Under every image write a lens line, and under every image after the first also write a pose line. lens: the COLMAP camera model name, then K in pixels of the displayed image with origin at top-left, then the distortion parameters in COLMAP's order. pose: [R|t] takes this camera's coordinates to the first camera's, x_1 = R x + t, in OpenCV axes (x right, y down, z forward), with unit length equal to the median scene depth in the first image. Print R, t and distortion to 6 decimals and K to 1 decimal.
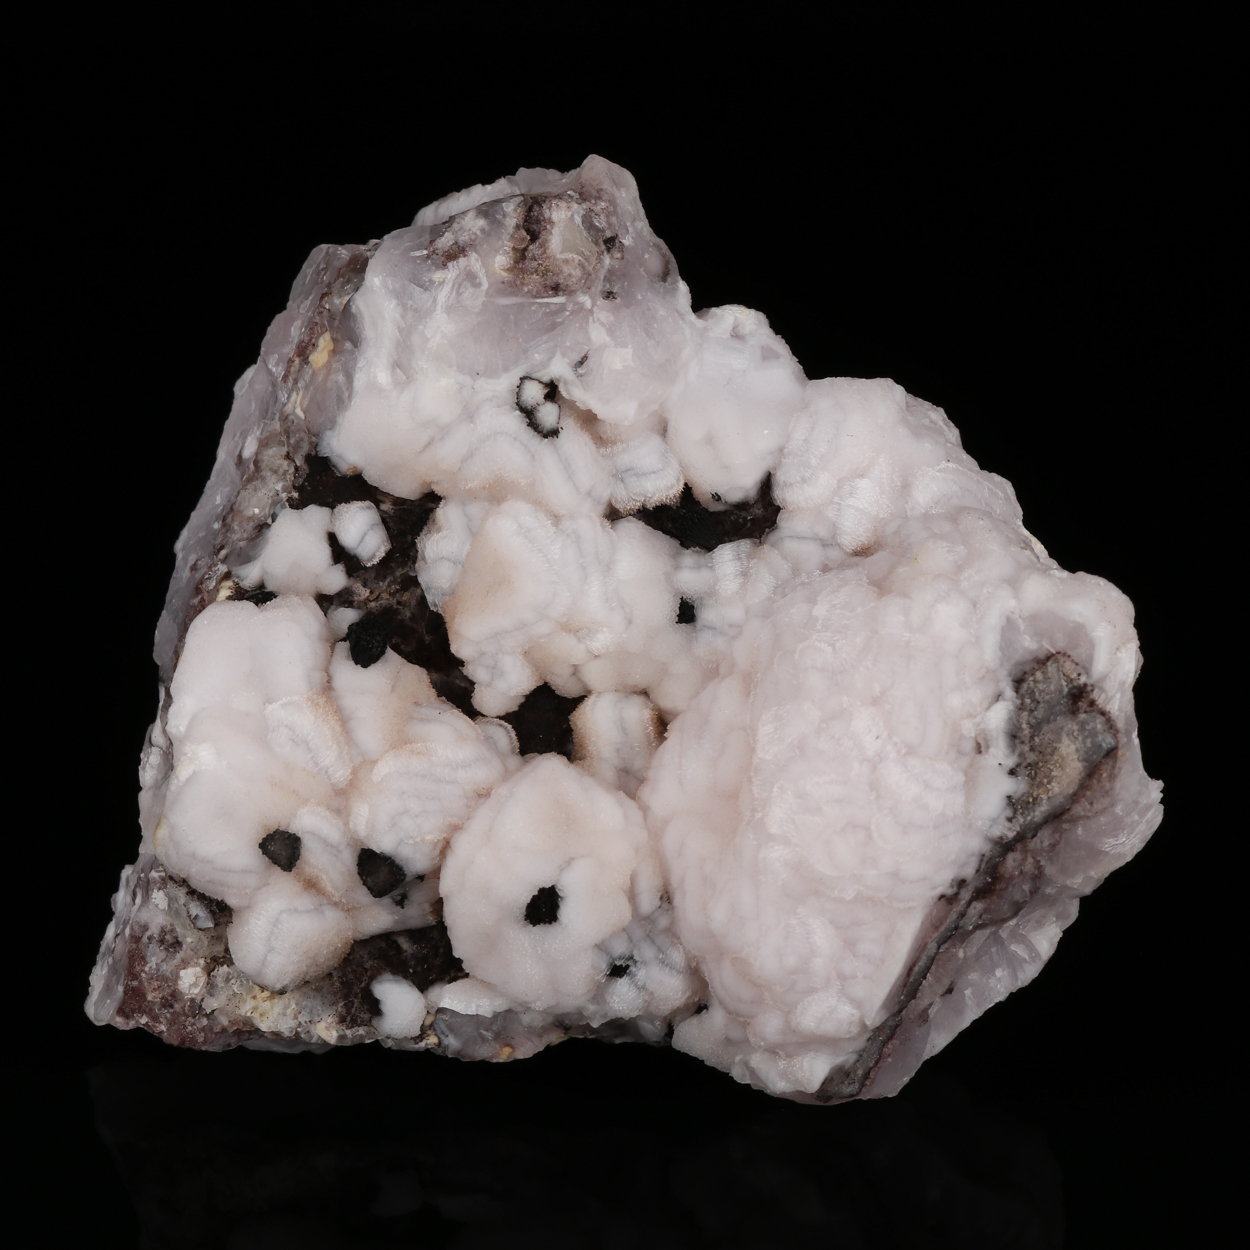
lens RADIAL K [[7423.9, 0, 625.0], [0, 7423.9, 625.0], [0, 0, 1]] dist [0.068233, 3.642285]
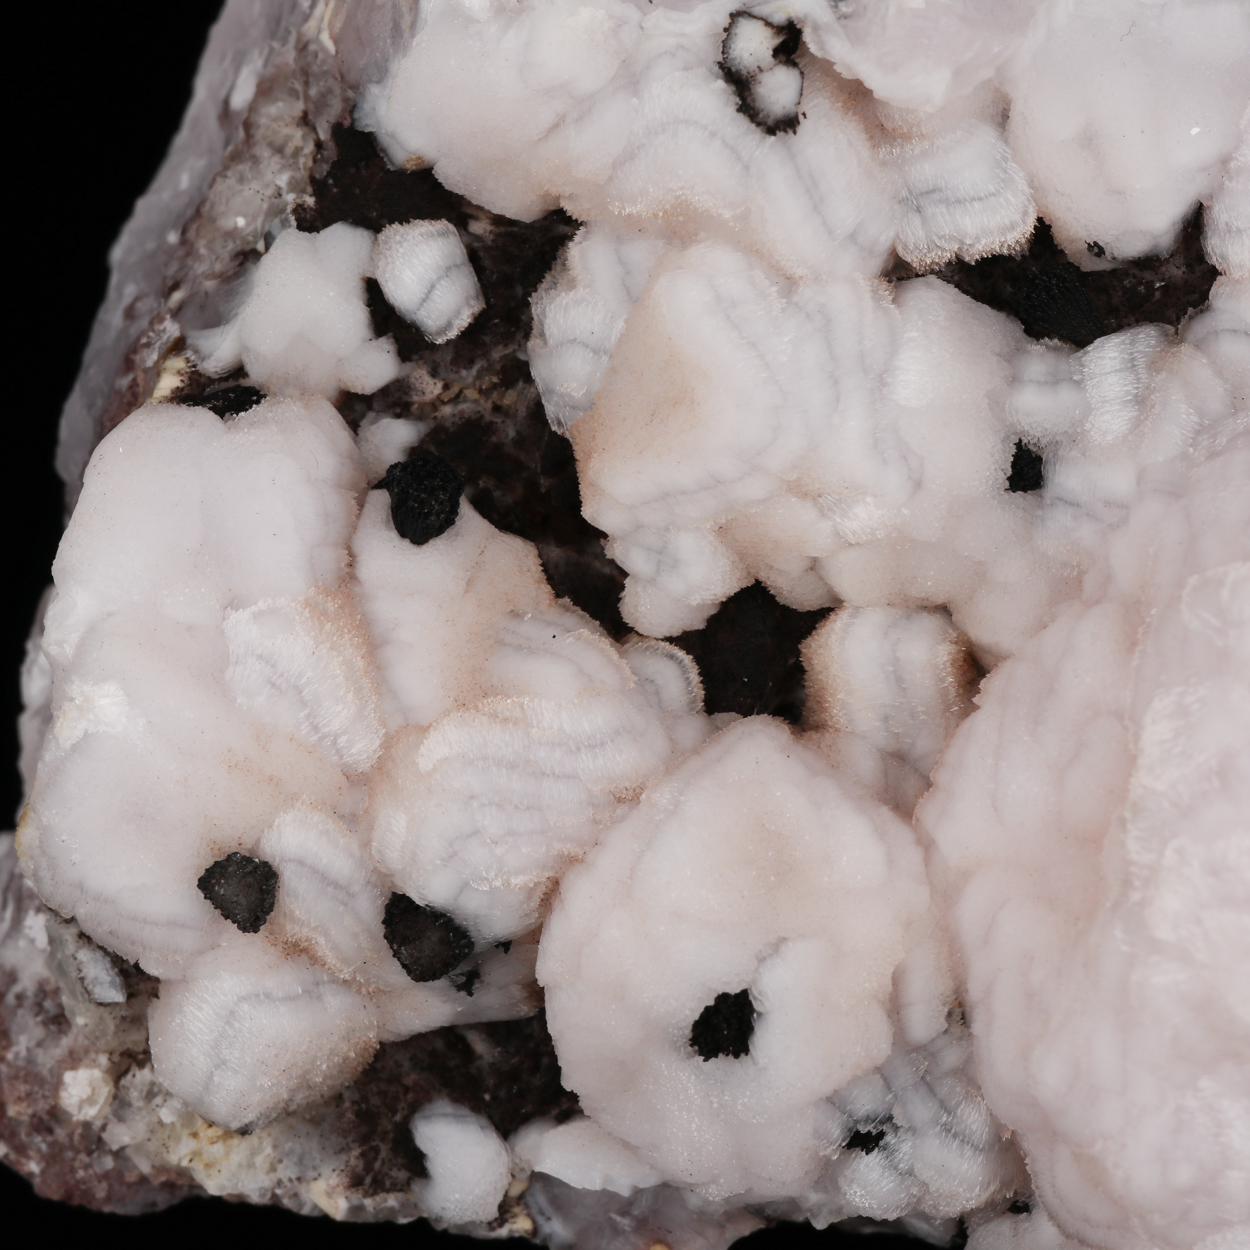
lens RADIAL K [[7423.9, 0, 625.0], [0, 7423.9, 625.0], [0, 0, 1]] dist [0.068233, 3.642285]
pose [[0.995621, 0.051044, -0.078311, 0.021790], [-0.038842, 0.987908, 0.150096, -0.069079], [0.085025, -0.146397, 0.985565, 0.475267]]
